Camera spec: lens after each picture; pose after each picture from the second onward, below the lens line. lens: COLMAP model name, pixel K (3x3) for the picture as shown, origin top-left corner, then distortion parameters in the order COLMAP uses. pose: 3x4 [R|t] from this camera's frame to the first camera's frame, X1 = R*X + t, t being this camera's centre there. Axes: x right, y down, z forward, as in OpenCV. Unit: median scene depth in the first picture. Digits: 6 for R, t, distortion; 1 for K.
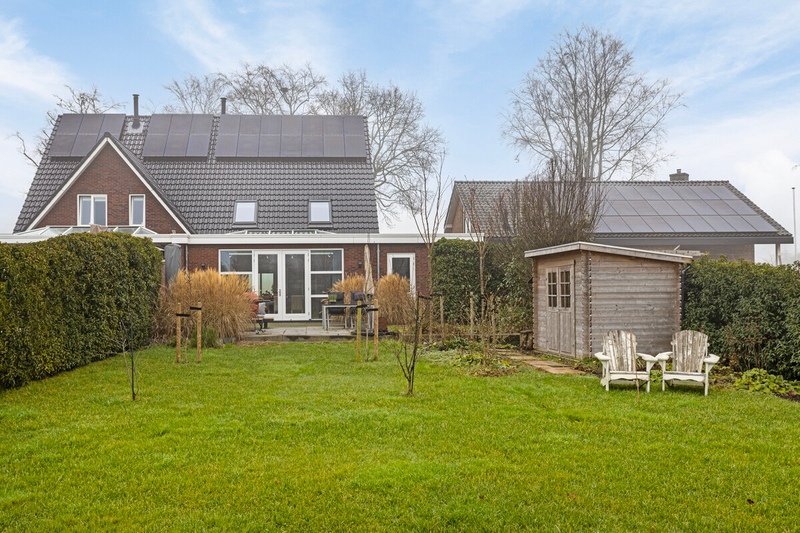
lens RADIAL K [[685.3, 0, 337.8], [0, 685.3, 287.6], [0, 0, 1]] dist [0.010090, 0.003902]
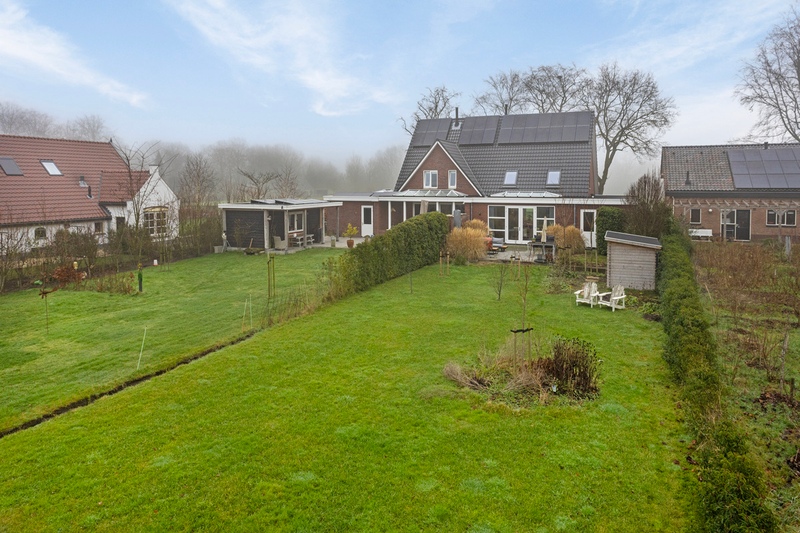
lens RADIAL K [[538.9, 0, 396.5], [0, 538.9, 193.8], [0, 0, 1]] dist [-0.002876, 0.002246]
pose [[0.891503, 0.016587, -0.452711, 0.247575], [-0.000550, 0.999368, 0.035532, -0.124275], [0.453014, -0.031428, 0.890949, -0.403374]]
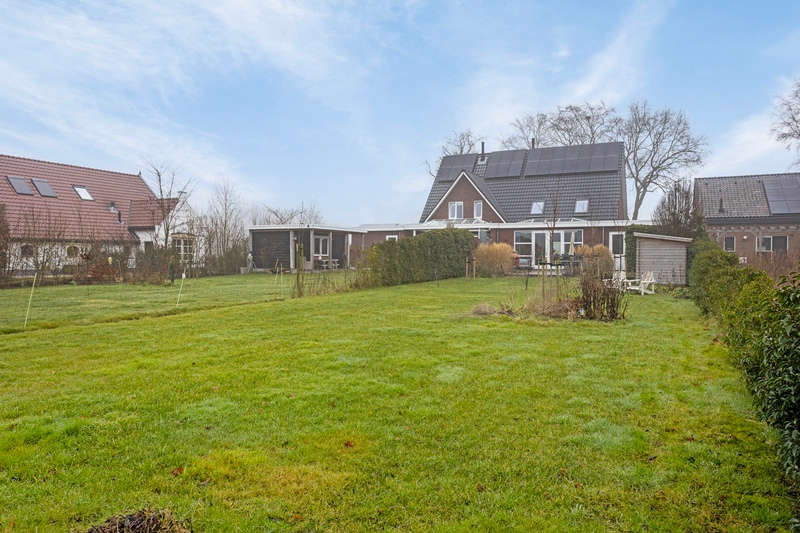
lens RADIAL K [[551.8, 0, 396.9], [0, 551.8, 255.7], [0, 0, 1]] dist [-0.003559, -0.000705]
pose [[0.872497, 0.011665, -0.488480, 0.254779], [-0.005344, 0.999883, 0.014333, -0.006199], [0.488590, -0.009895, 0.872458, -0.430439]]
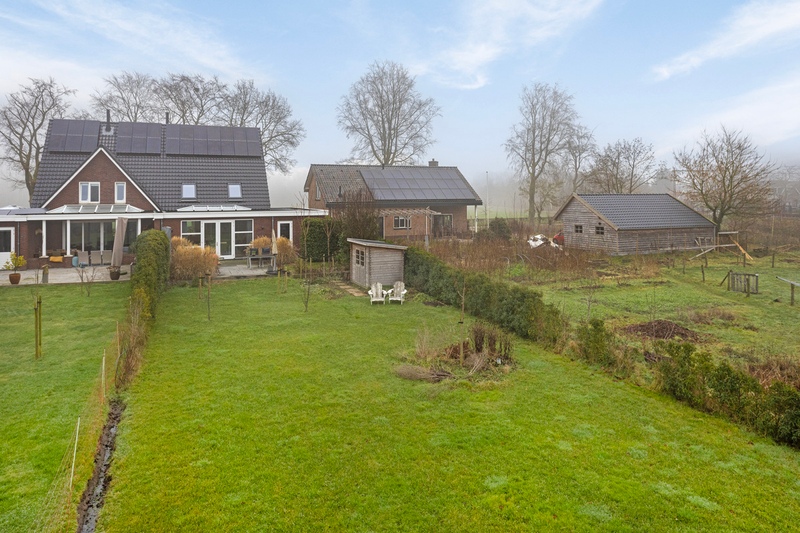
lens RADIAL K [[538.9, 0, 396.5], [0, 538.9, 193.8], [0, 0, 1]] dist [-0.002876, 0.002246]
pose [[0.942110, 0.005772, 0.335255, -0.102795], [-0.008418, 0.999944, 0.006440, -0.122334], [-0.335199, -0.008889, 0.942105, -0.435947]]
